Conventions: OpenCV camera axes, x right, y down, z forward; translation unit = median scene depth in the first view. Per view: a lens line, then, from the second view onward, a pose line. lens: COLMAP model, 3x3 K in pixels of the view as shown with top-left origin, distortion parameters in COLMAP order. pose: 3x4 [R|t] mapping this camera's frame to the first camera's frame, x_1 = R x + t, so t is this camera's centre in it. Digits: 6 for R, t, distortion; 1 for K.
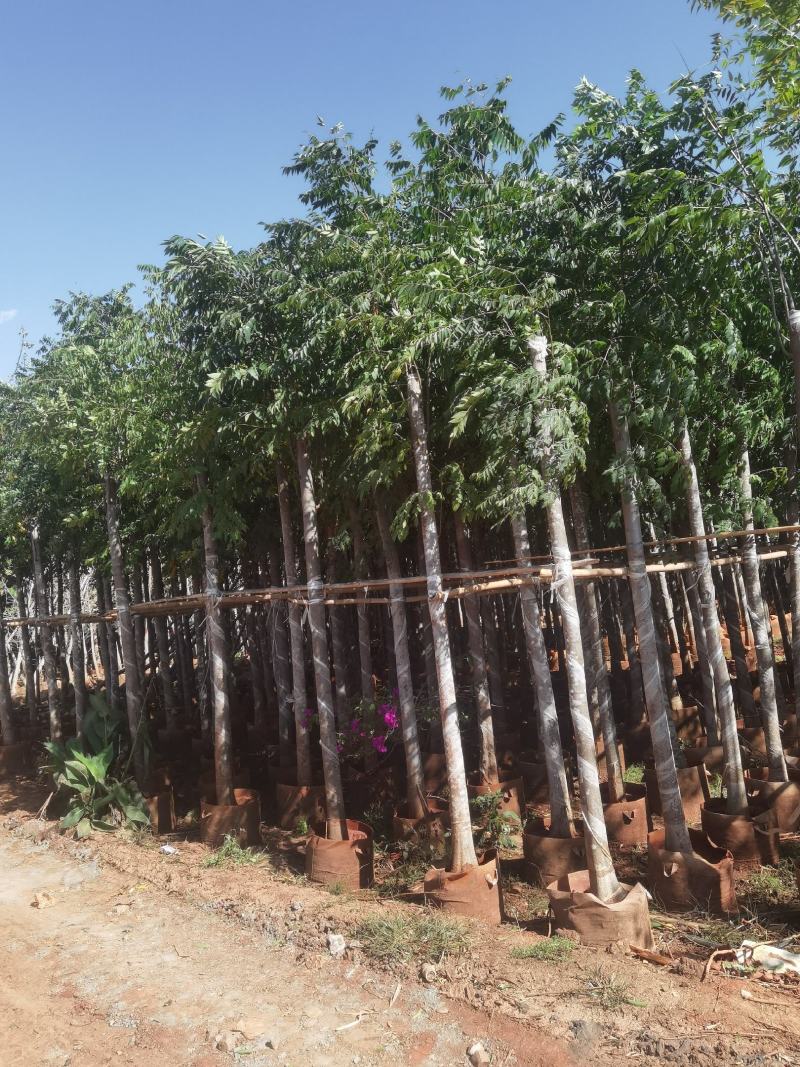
lens RADIAL K [[785.7, 0, 400.0], [0, 785.7, 533.5], [0, 0, 1]] dist [0.011831, -0.051687]
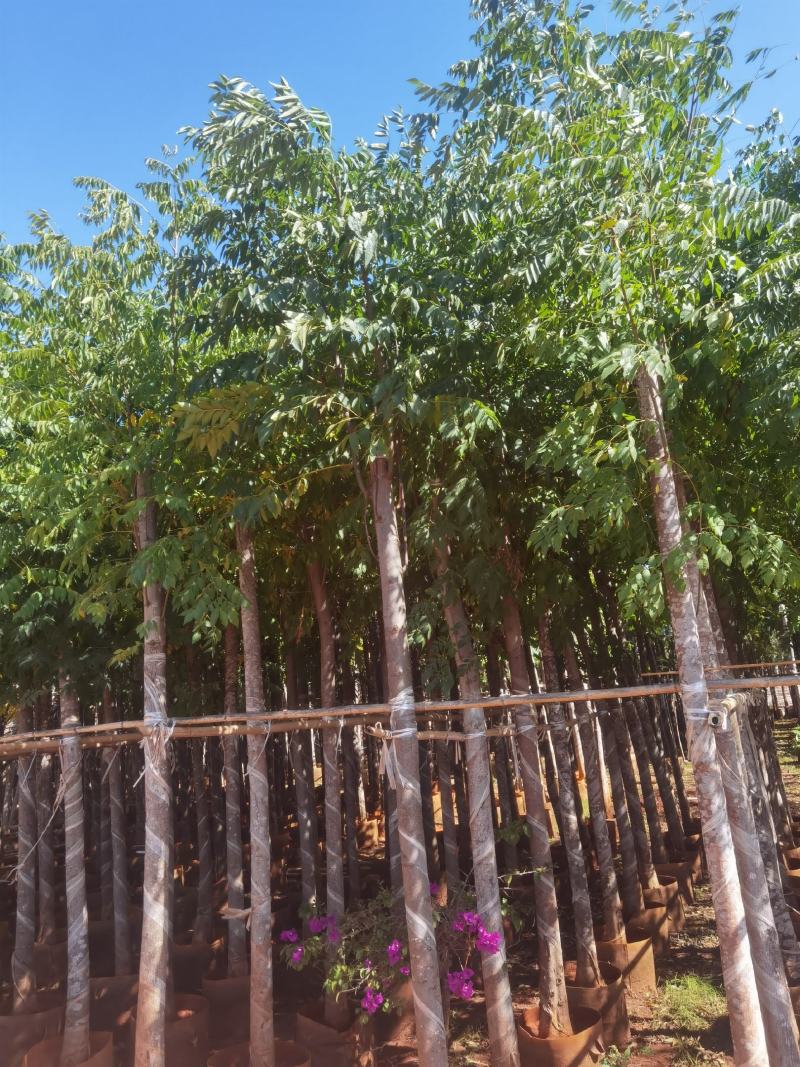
lens RADIAL K [[785.7, 0, 400.0], [0, 785.7, 533.5], [0, 0, 1]] dist [0.011831, -0.051687]
pose [[0.945540, 0.093892, 0.311670, -0.274621], [-0.032631, 0.980013, -0.196240, 0.051867], [-0.323866, 0.175383, 0.929705, 0.406052]]
